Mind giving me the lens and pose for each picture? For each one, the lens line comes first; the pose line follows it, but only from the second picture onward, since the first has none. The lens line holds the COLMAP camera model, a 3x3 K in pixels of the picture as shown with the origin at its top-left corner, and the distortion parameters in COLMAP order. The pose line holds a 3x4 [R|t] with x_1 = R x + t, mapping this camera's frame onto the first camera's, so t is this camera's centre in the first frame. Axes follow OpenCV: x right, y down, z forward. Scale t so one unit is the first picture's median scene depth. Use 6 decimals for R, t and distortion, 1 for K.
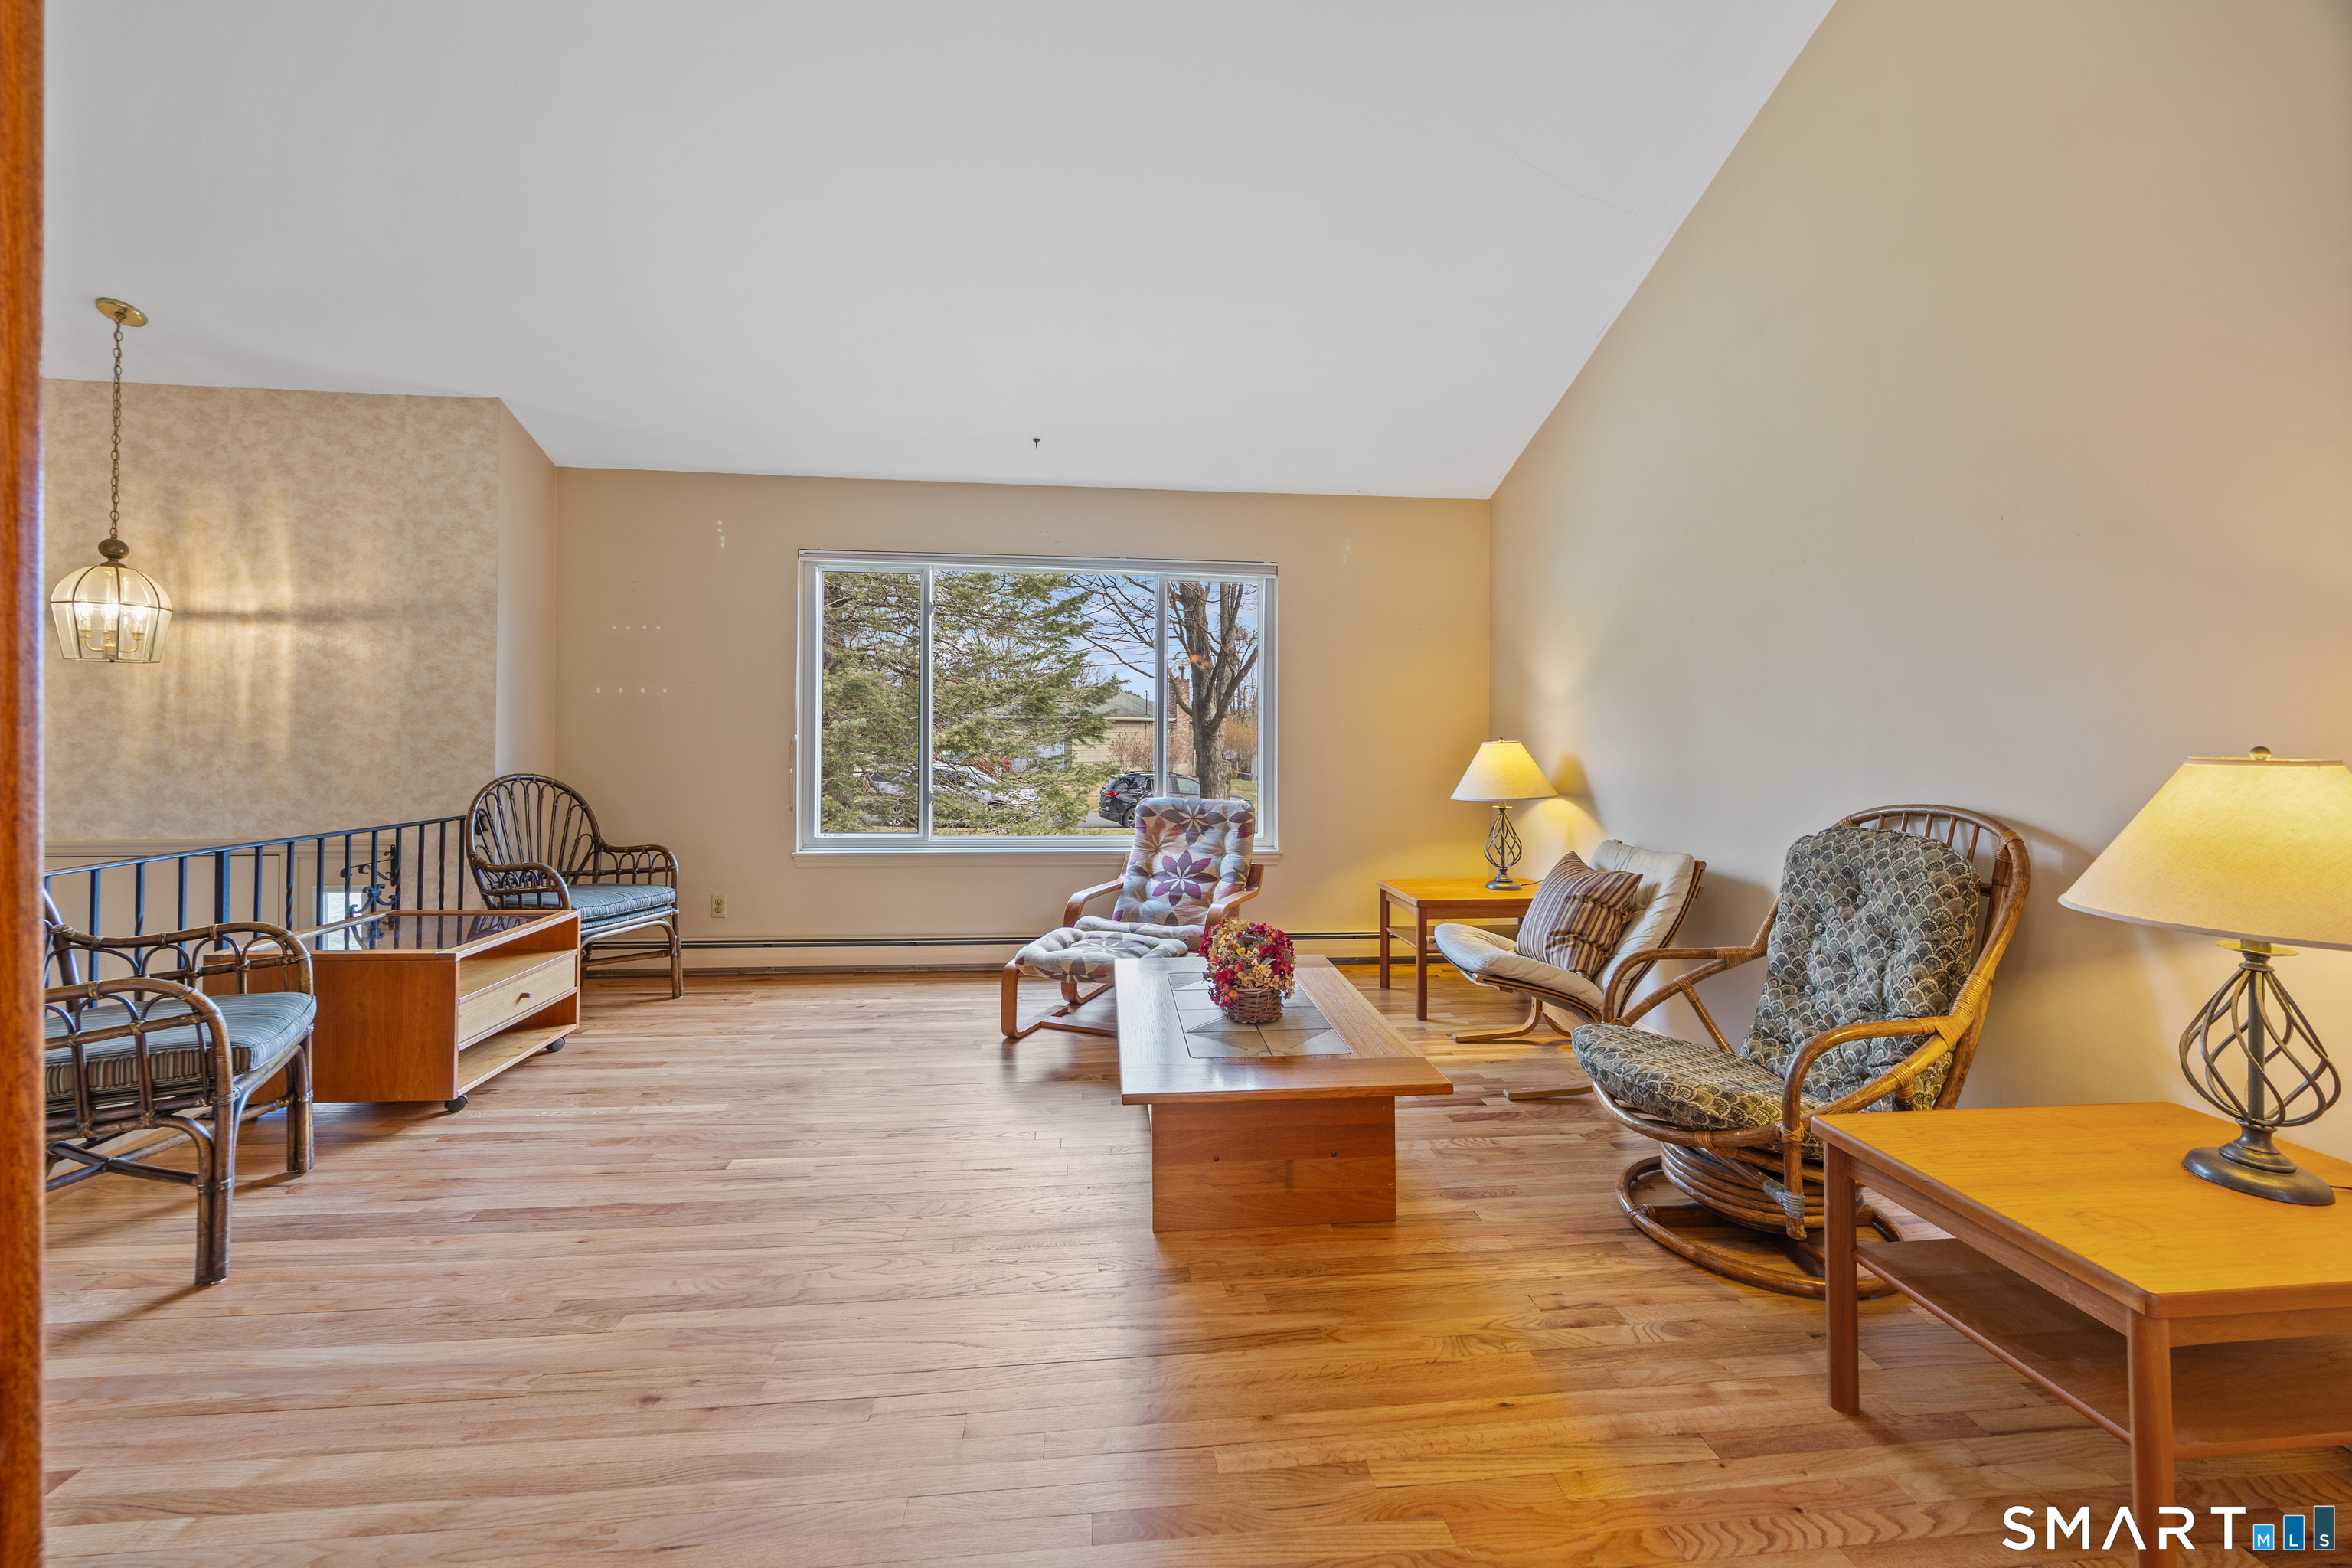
lens RADIAL K [[962.7, 0, 1198.6], [0, 962.7, 718.3], [0, 0, 1]] dist [-0.000795, -0.000105]
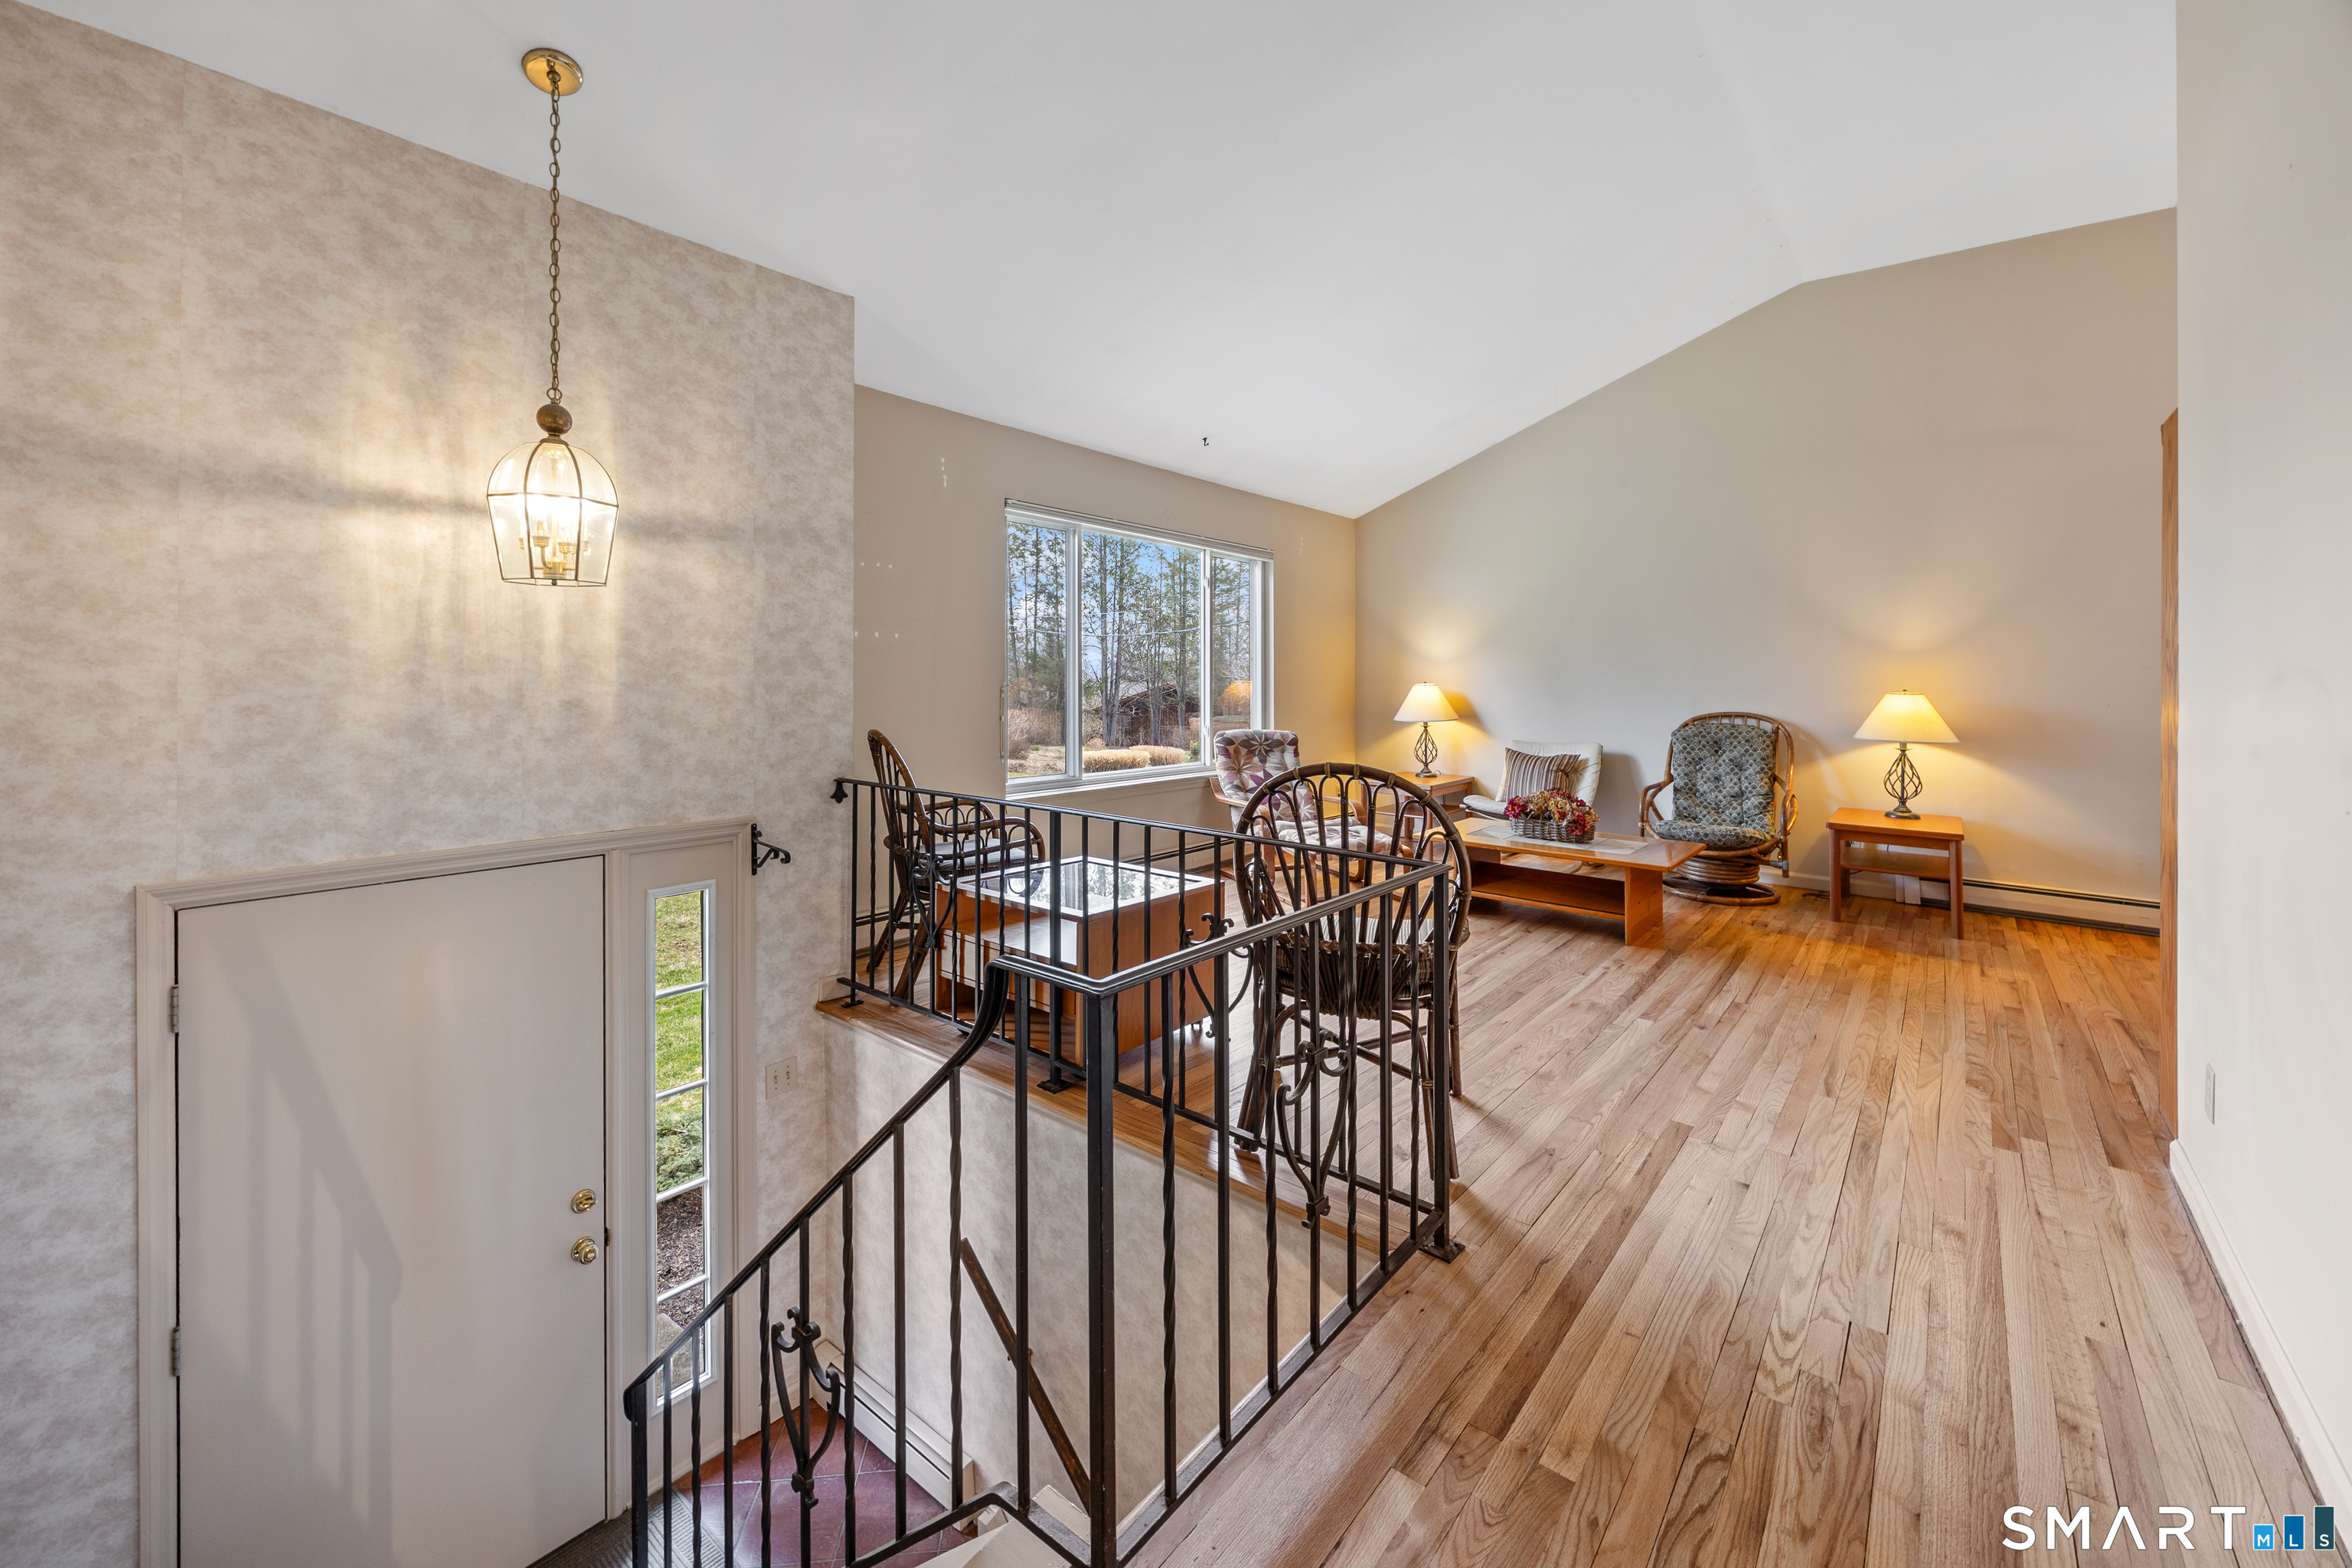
lens RADIAL K [[972.5, 0, 1219.7], [0, 972.5, 650.7], [0, 0, 1]] dist [-0.001029, -0.000174]
pose [[0.681392, 0.018680, 0.731681, -1.167103], [-0.018178, 0.999798, -0.008597, -0.013221], [-0.731693, -0.007443, 0.681593, 0.162161]]
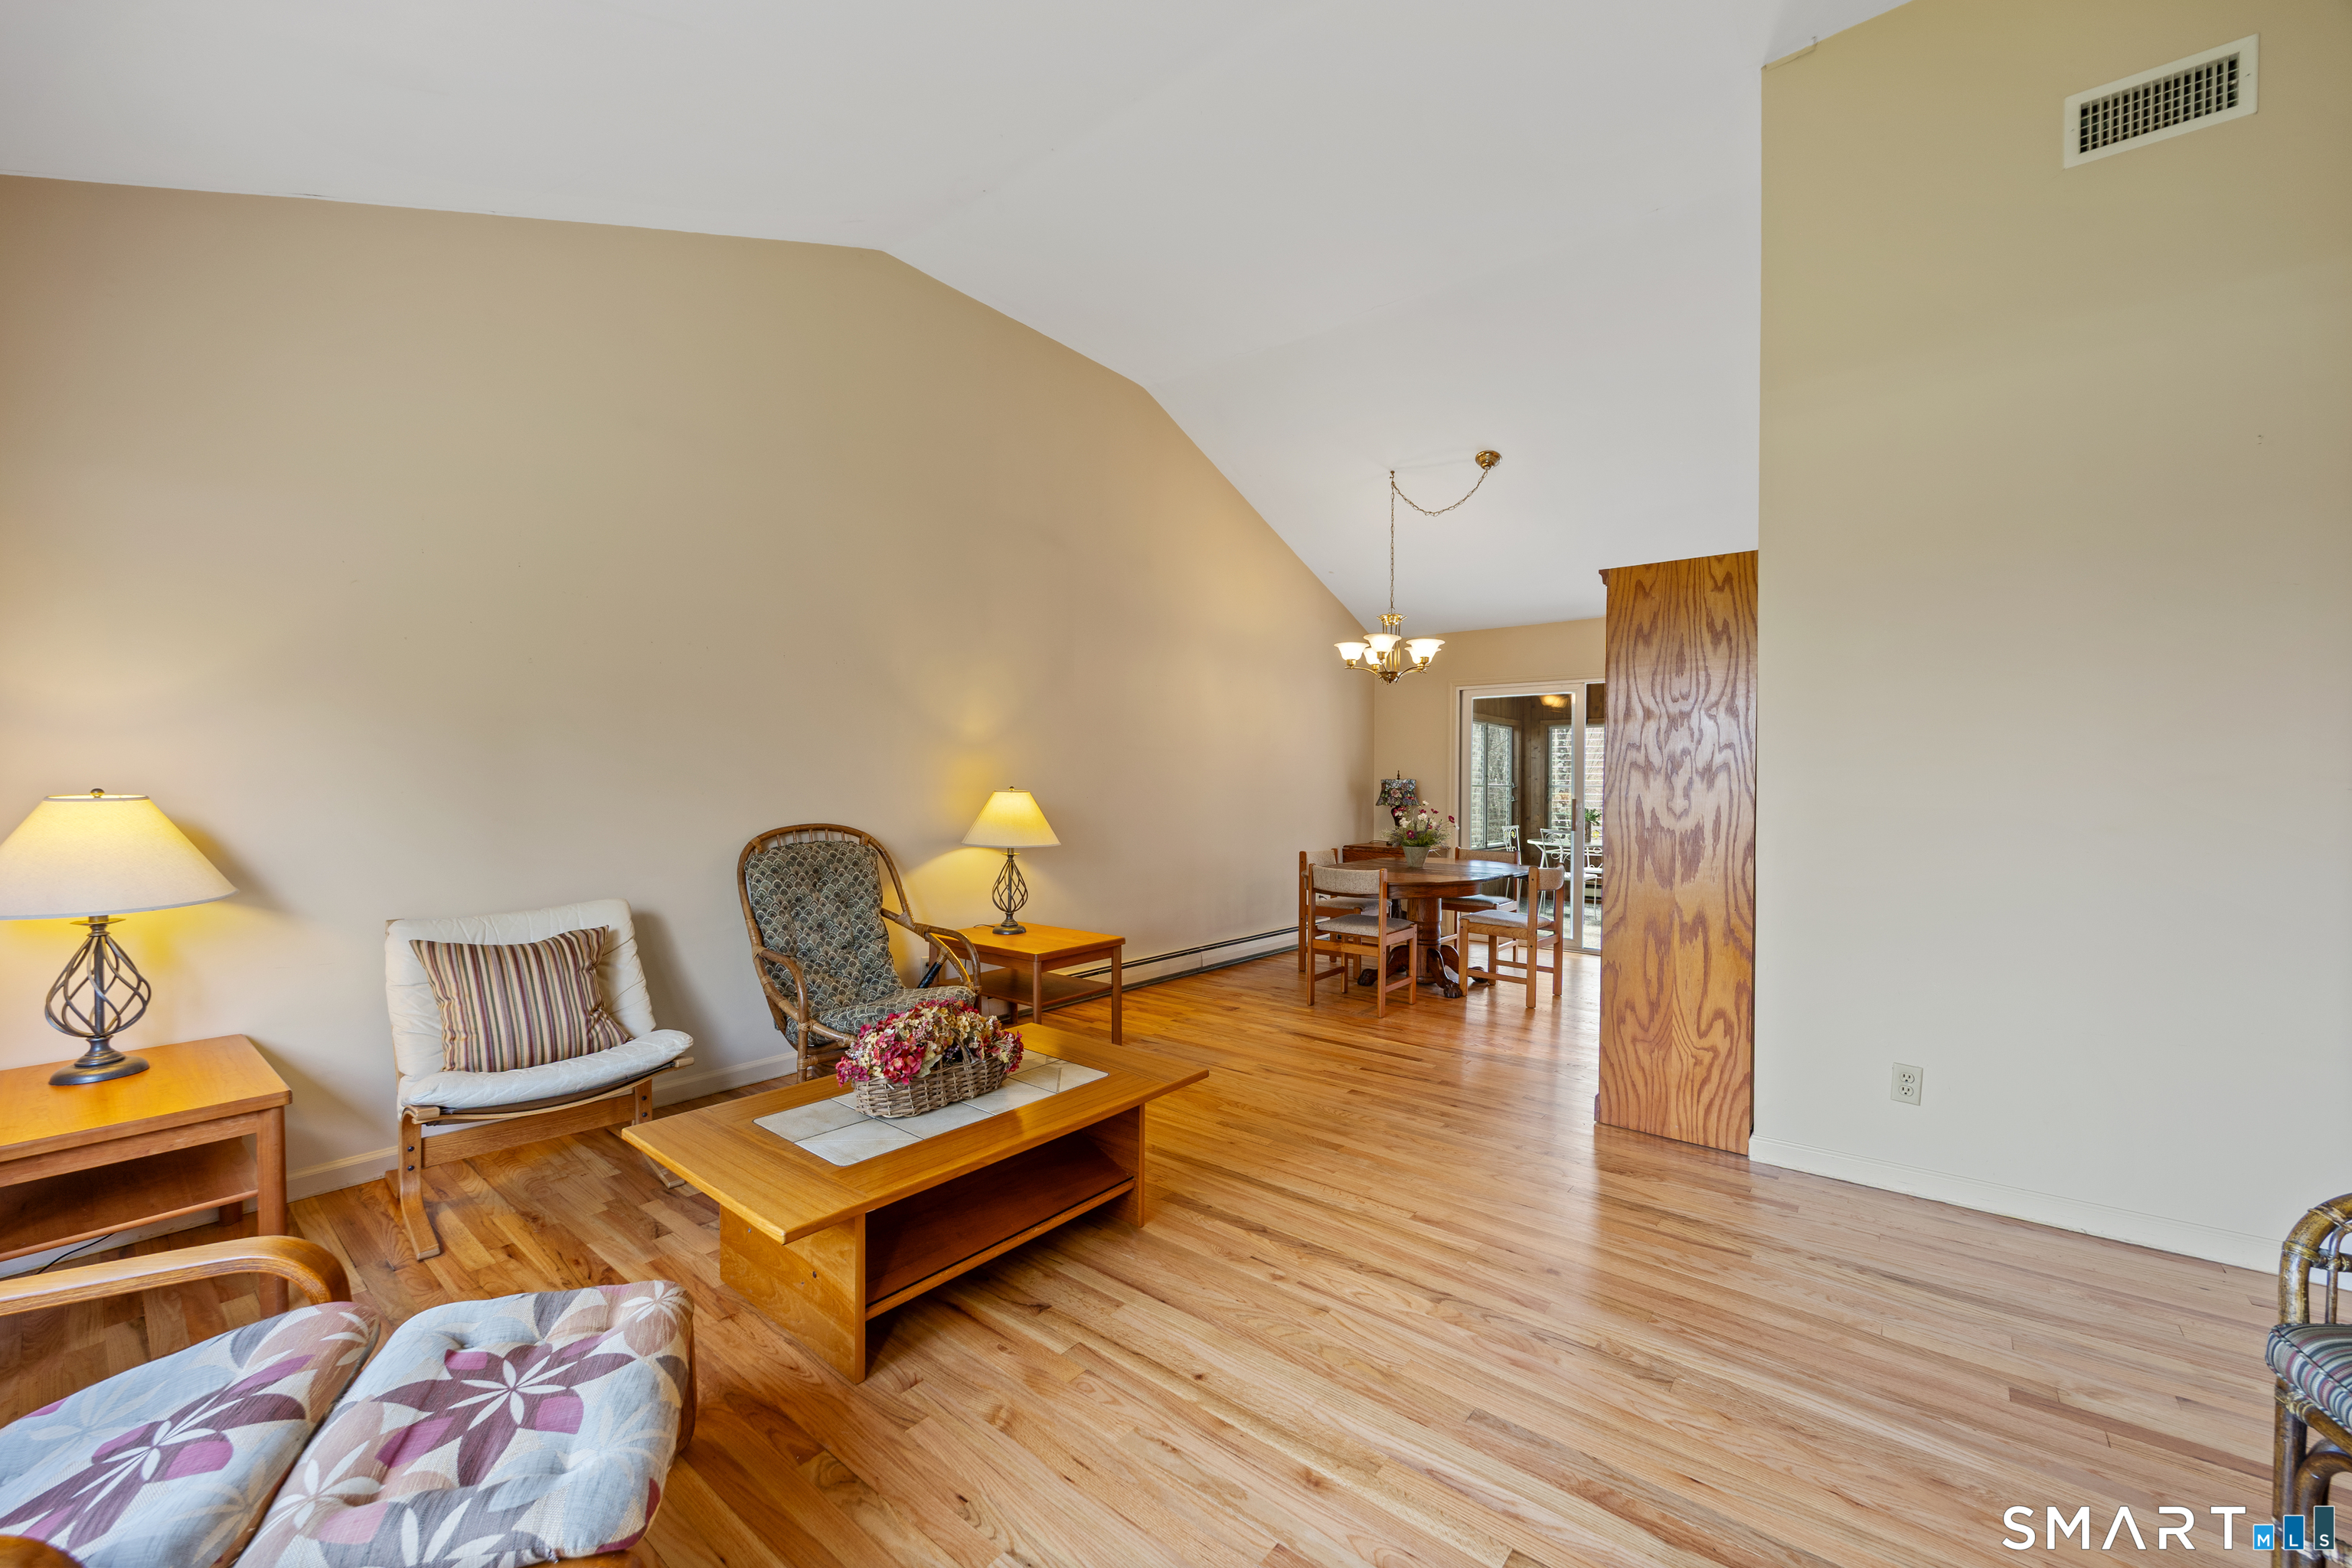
lens RADIAL K [[914.8, 0, 1166.6], [0, 914.8, 760.4], [0, 0, 1]] dist [0.000008, -0.000092]
pose [[-0.700785, 0.009578, 0.713309, -0.484664], [-0.015290, 0.999478, -0.028442, 0.007954], [-0.713209, -0.030838, -0.700273, 1.009014]]
